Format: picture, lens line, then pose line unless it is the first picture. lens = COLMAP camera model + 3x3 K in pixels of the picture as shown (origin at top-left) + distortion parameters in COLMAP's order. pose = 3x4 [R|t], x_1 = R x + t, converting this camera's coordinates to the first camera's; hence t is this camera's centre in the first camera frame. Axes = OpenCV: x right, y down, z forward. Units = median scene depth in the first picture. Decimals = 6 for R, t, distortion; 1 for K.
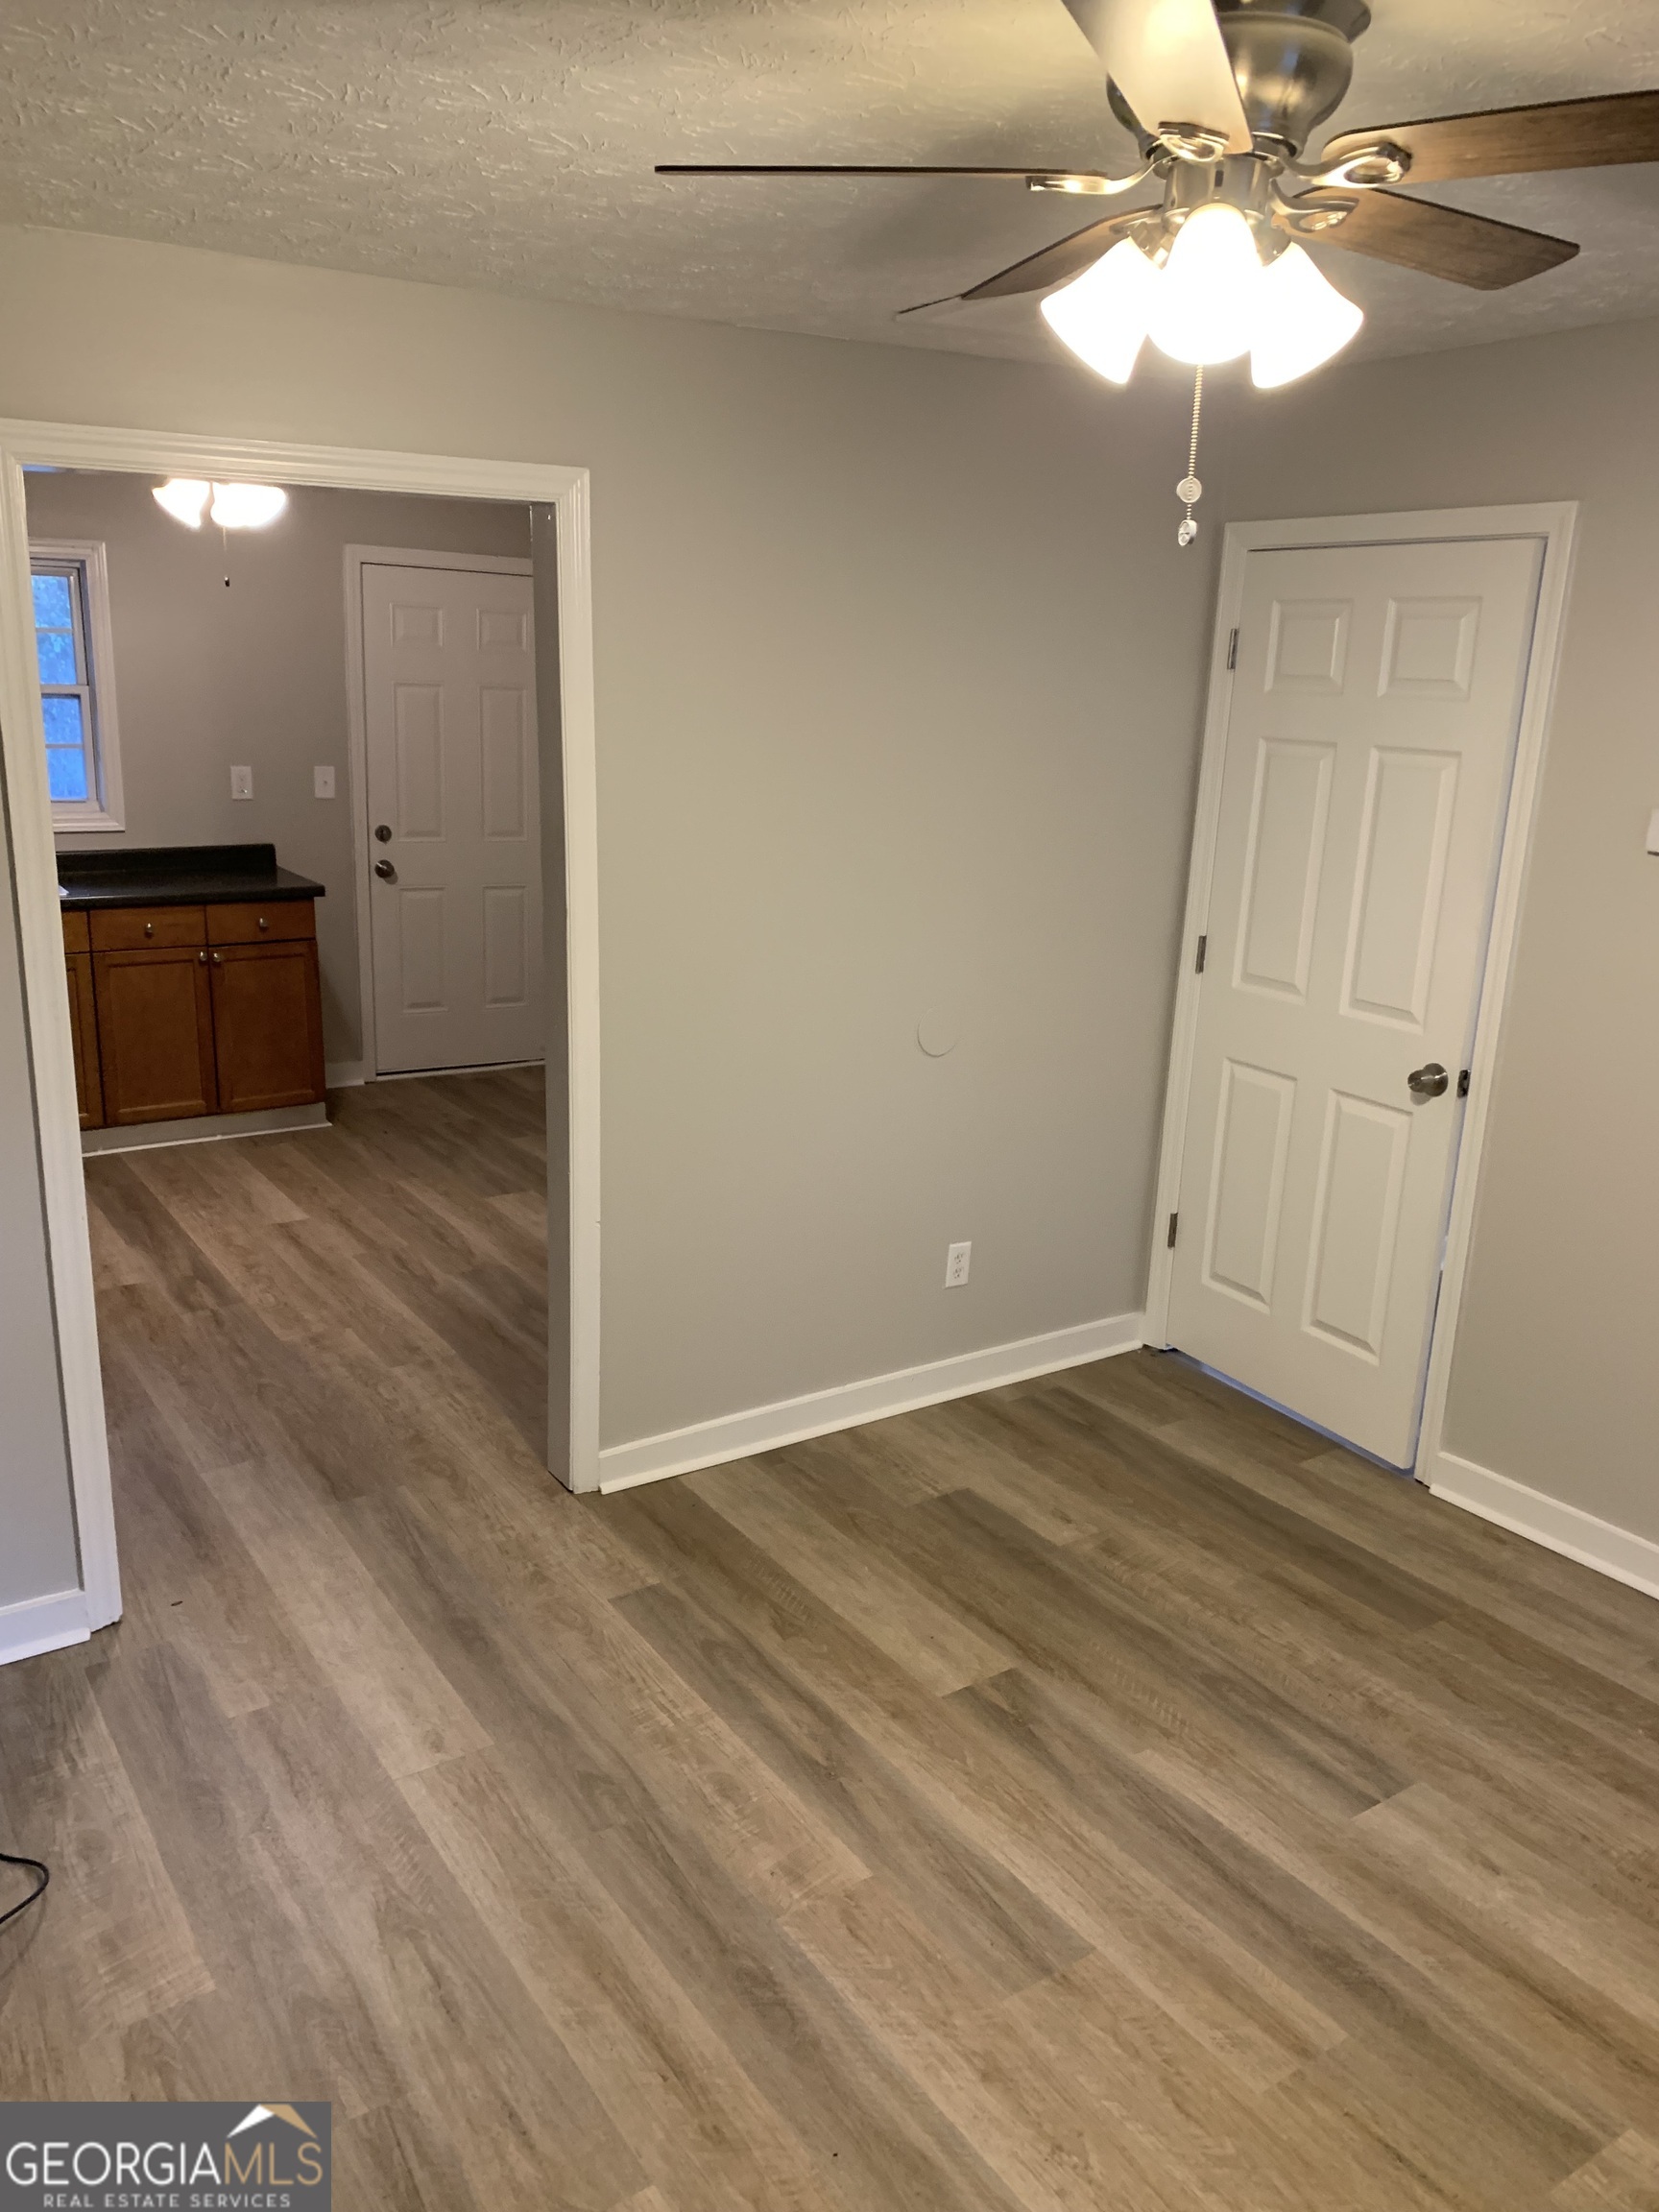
lens RADIAL K [[1684.3, 0, 846.3], [0, 1684.3, 1122.1], [0, 0, 1]] dist [0.027508, -0.038964]
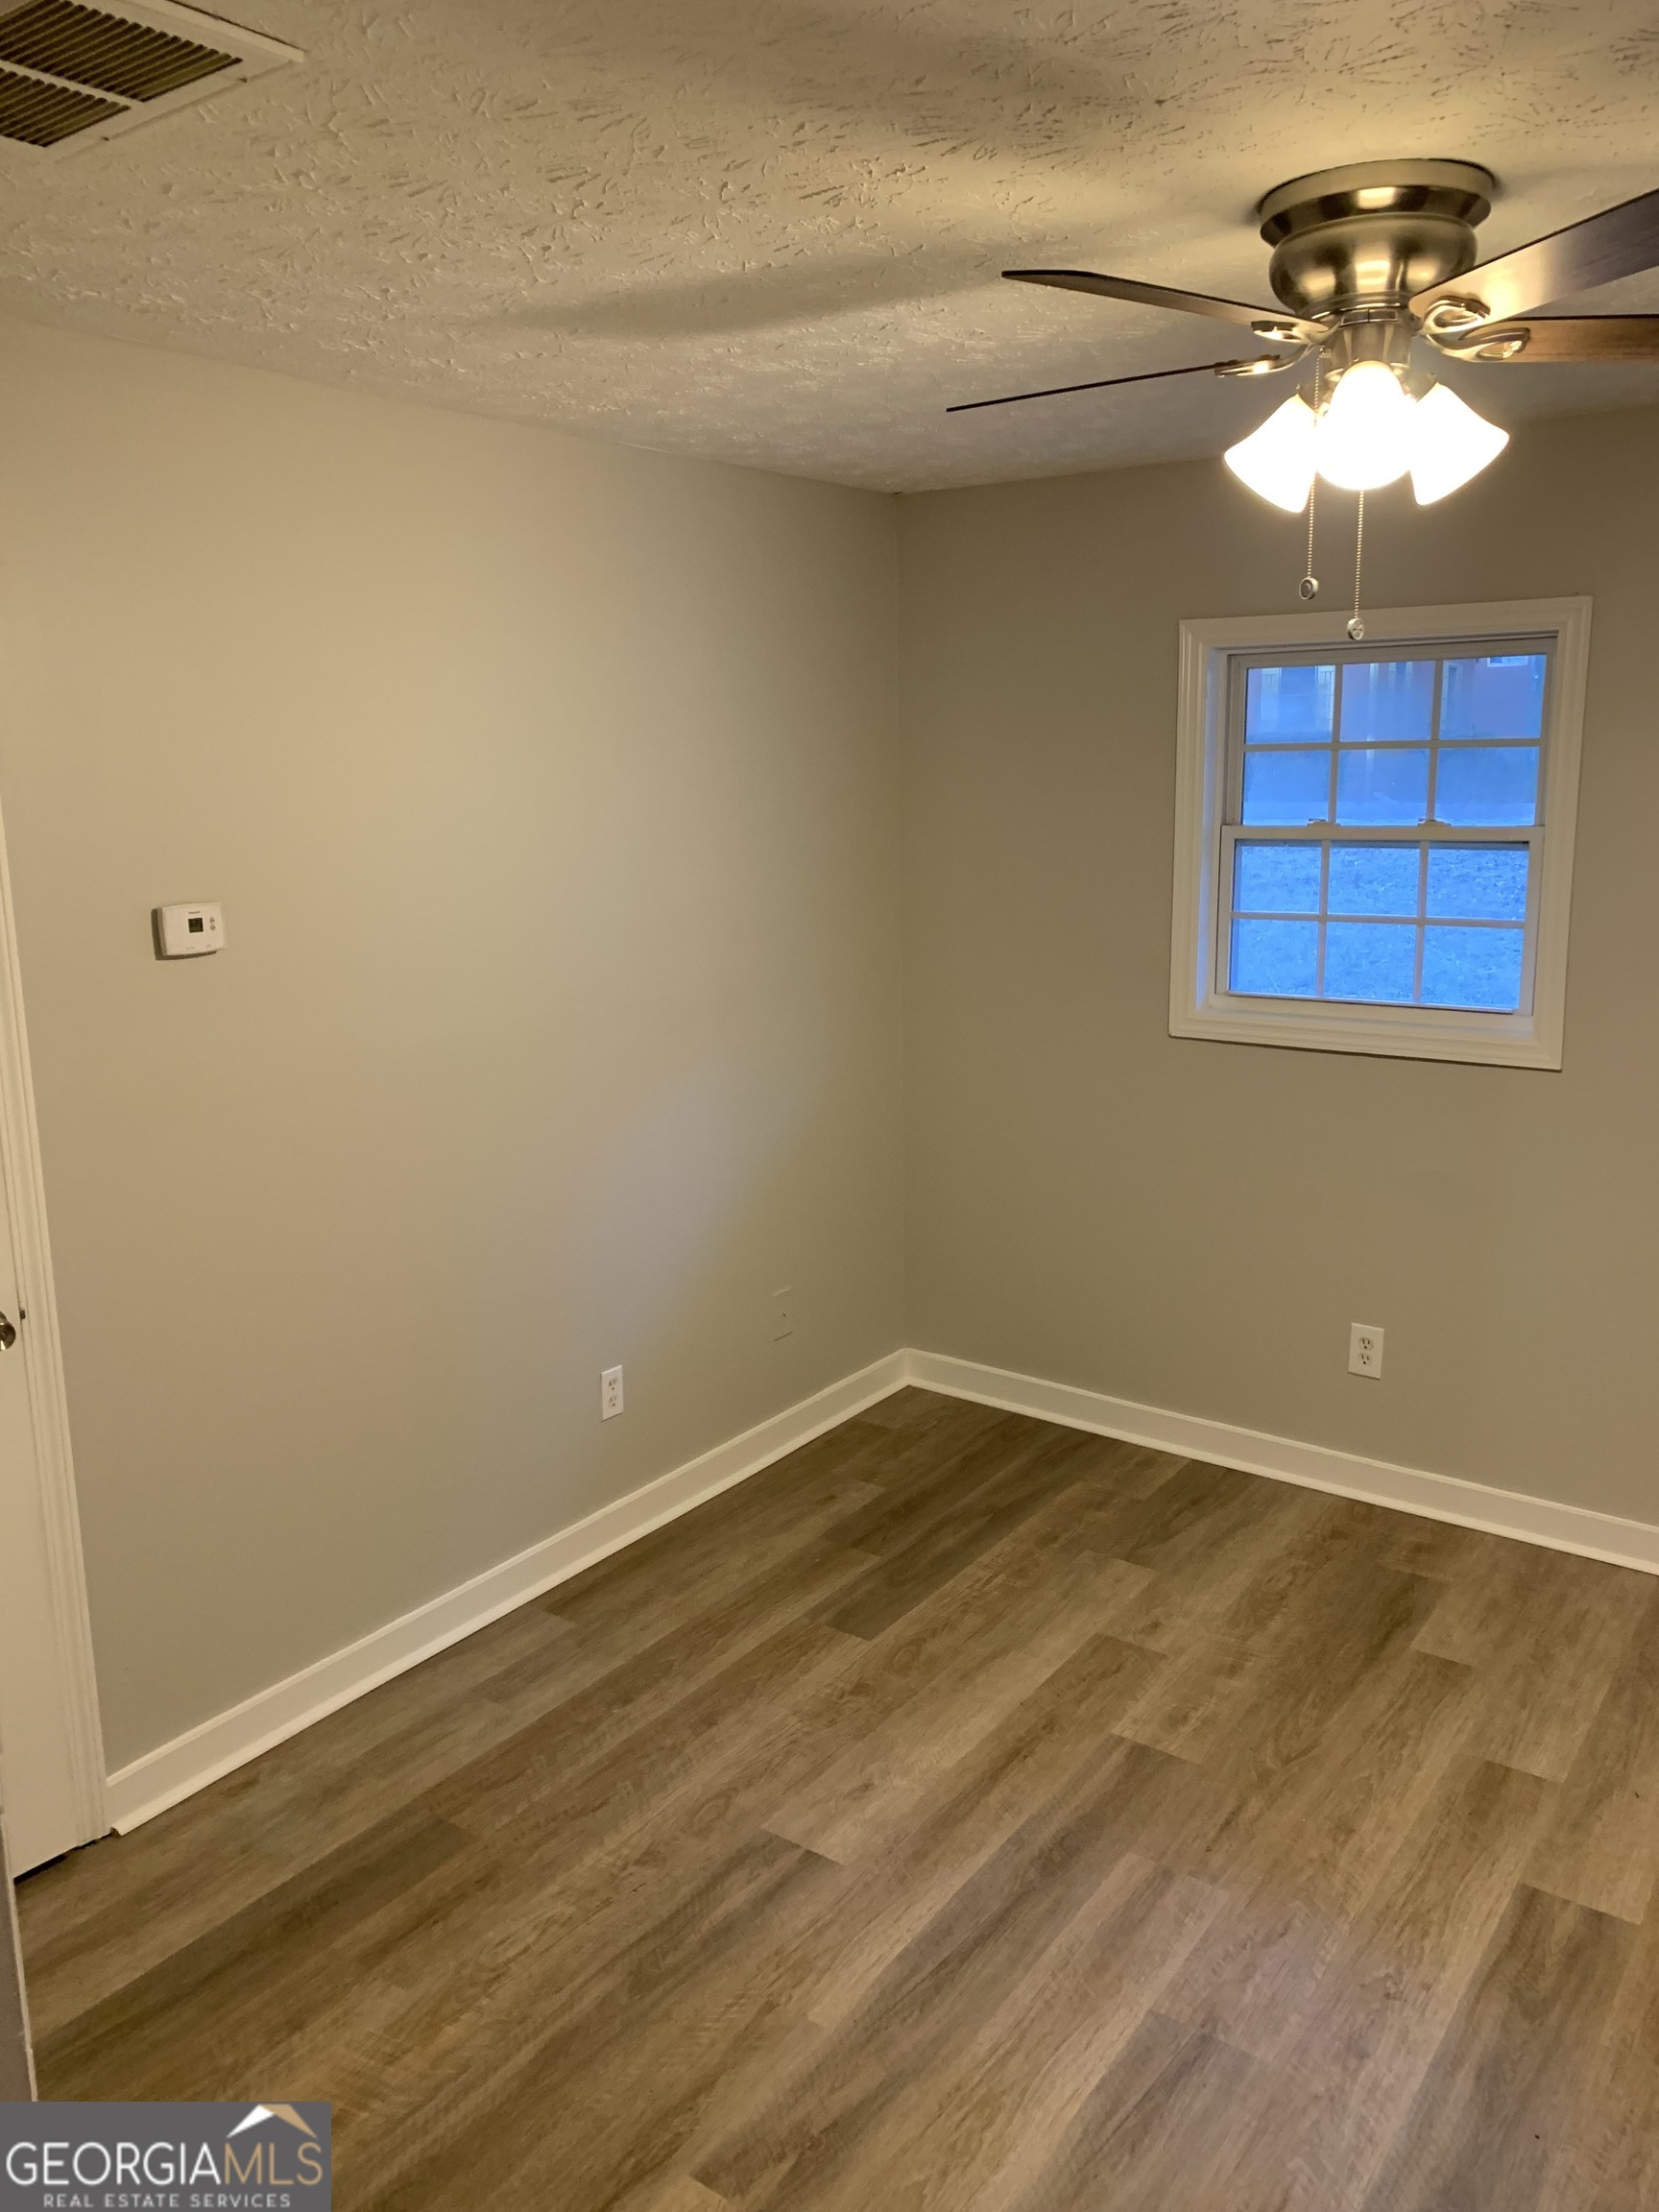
lens RADIAL K [[1684.3, 0, 812.7], [0, 1684.3, 1101.6], [0, 0, 1]] dist [0.027508, -0.038964]
pose [[-0.338611, -0.203554, 0.918645, -0.418201], [0.253953, 0.920317, 0.297531, -0.247130], [-0.906008, 0.334040, -0.259936, 0.892531]]
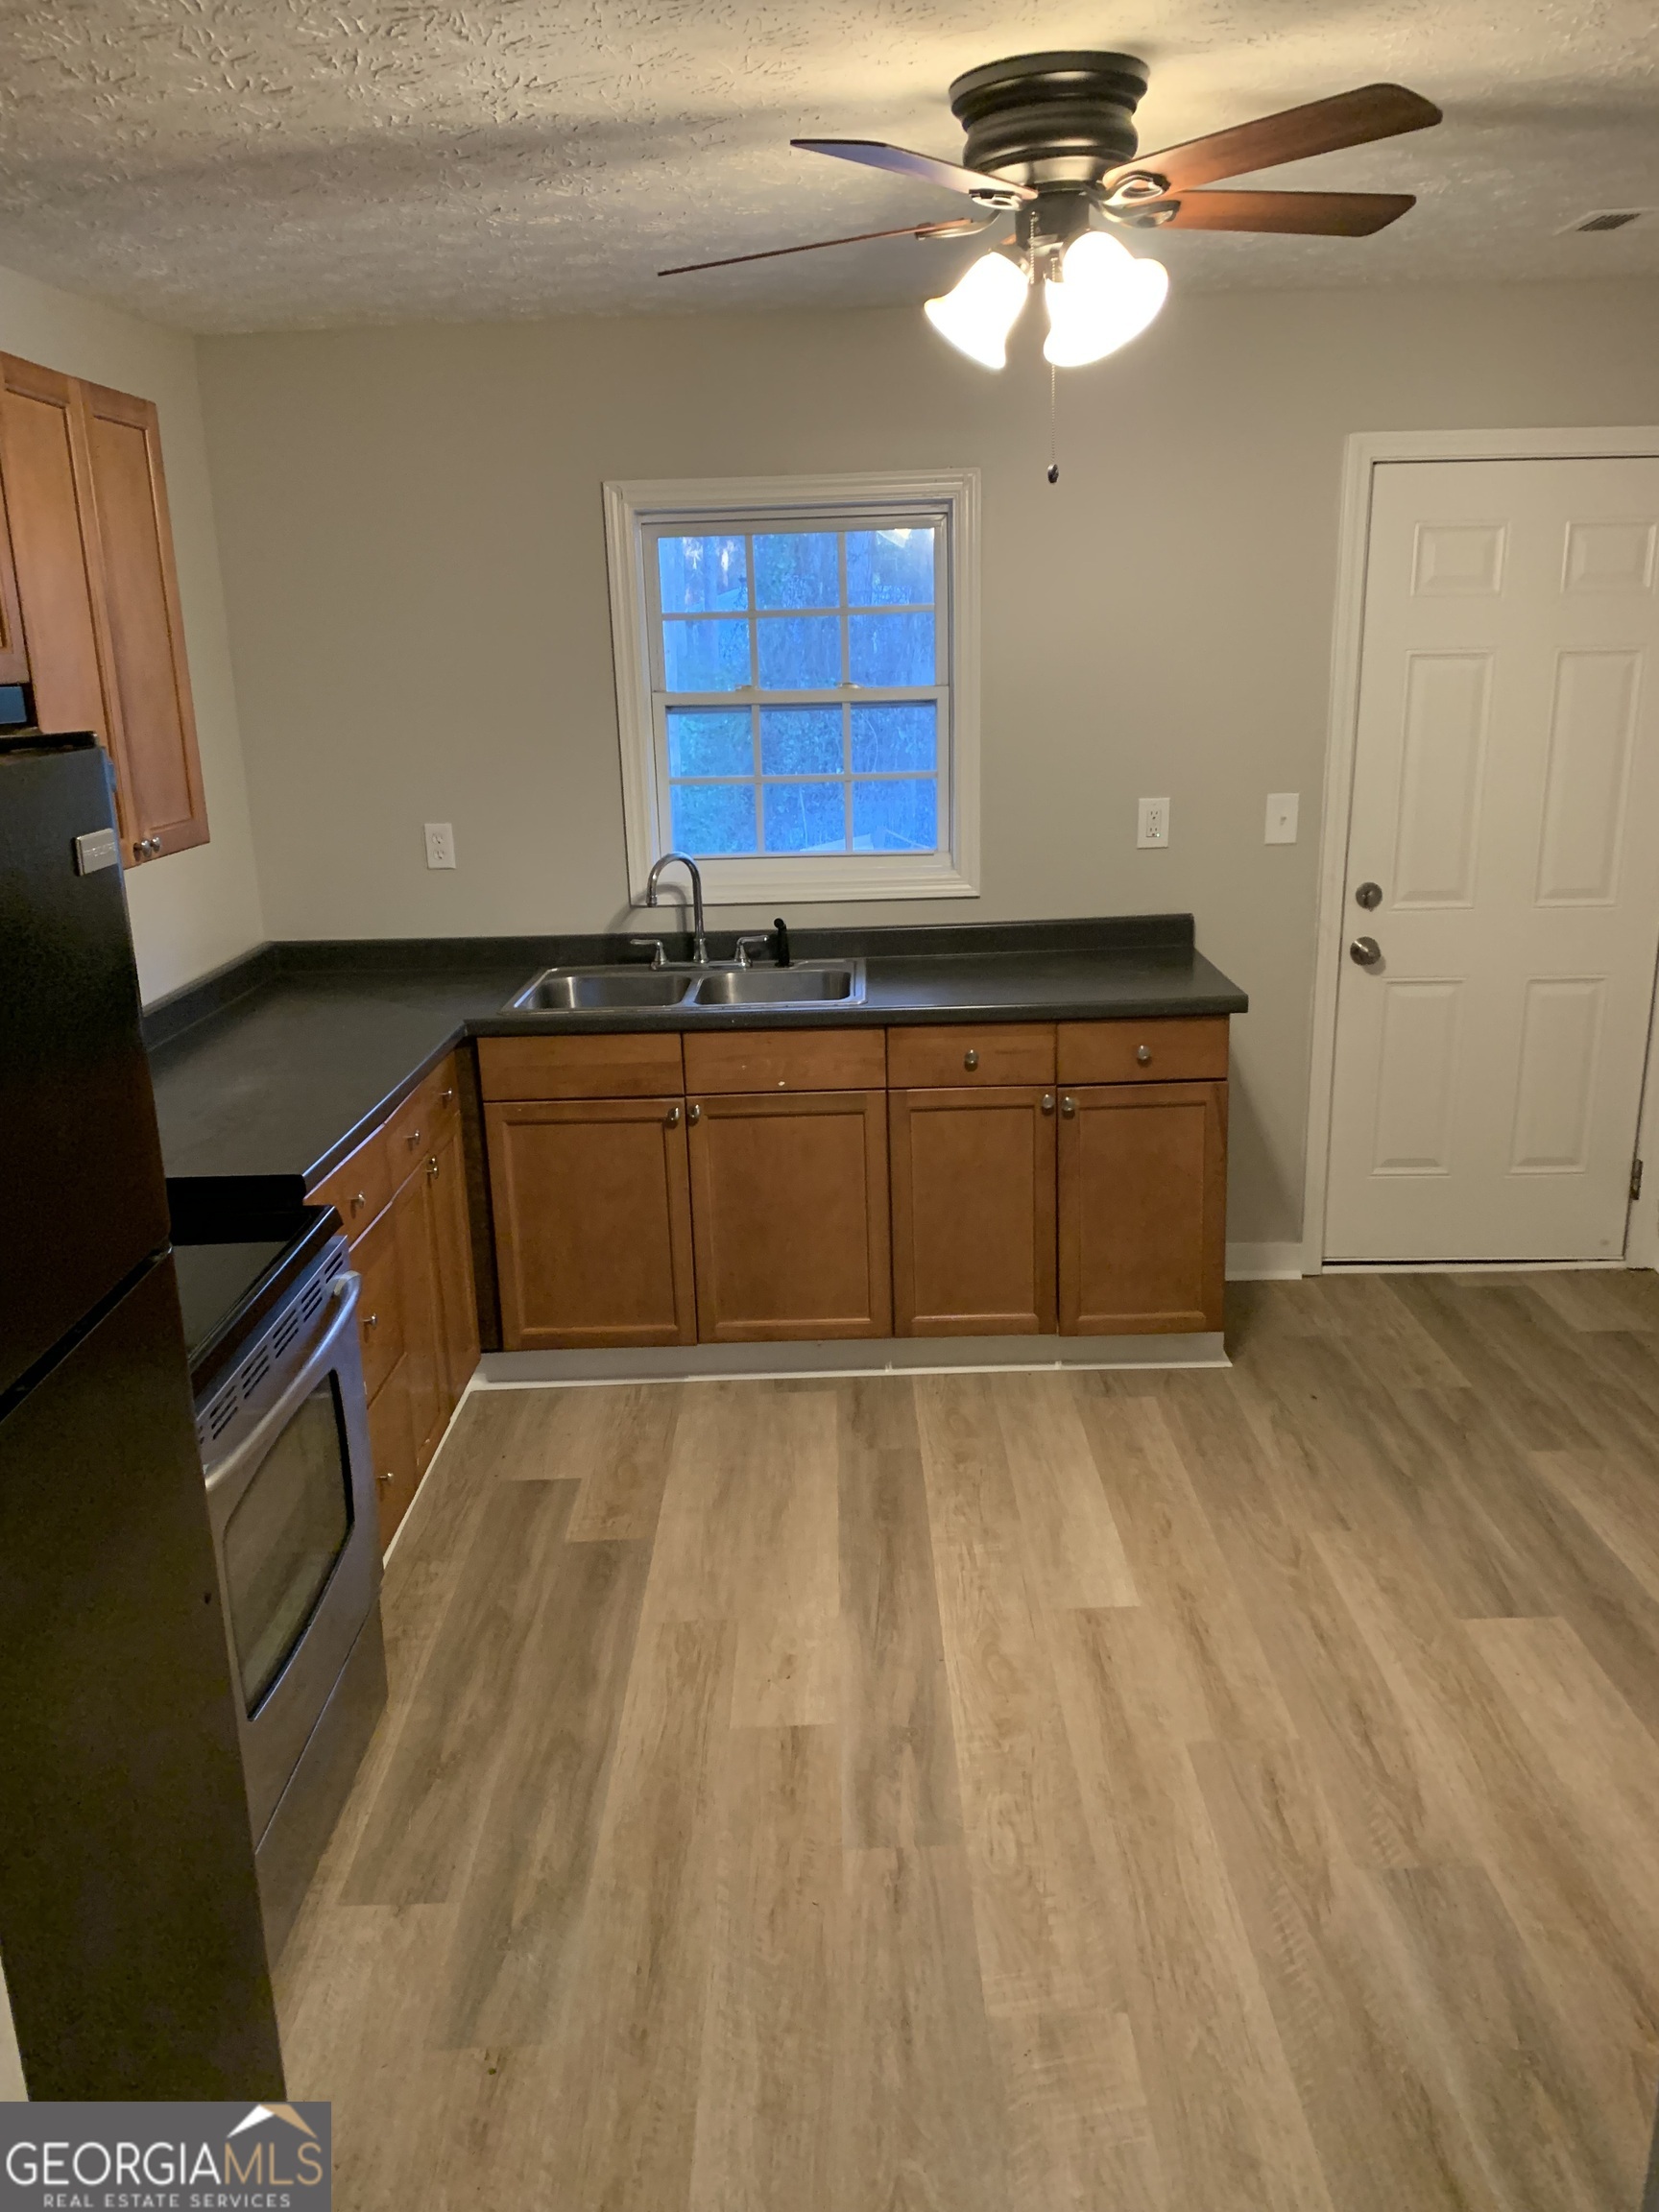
lens RADIAL K [[1684.3, 0, 821.0], [0, 1684.3, 1095.1], [0, 0, 1]] dist [0.027508, -0.038964]
pose [[0.821426, 0.090840, -0.563035, -0.155805], [-0.093672, 0.995316, 0.023924, -0.180301], [0.562570, 0.033089, 0.826087, 0.712180]]
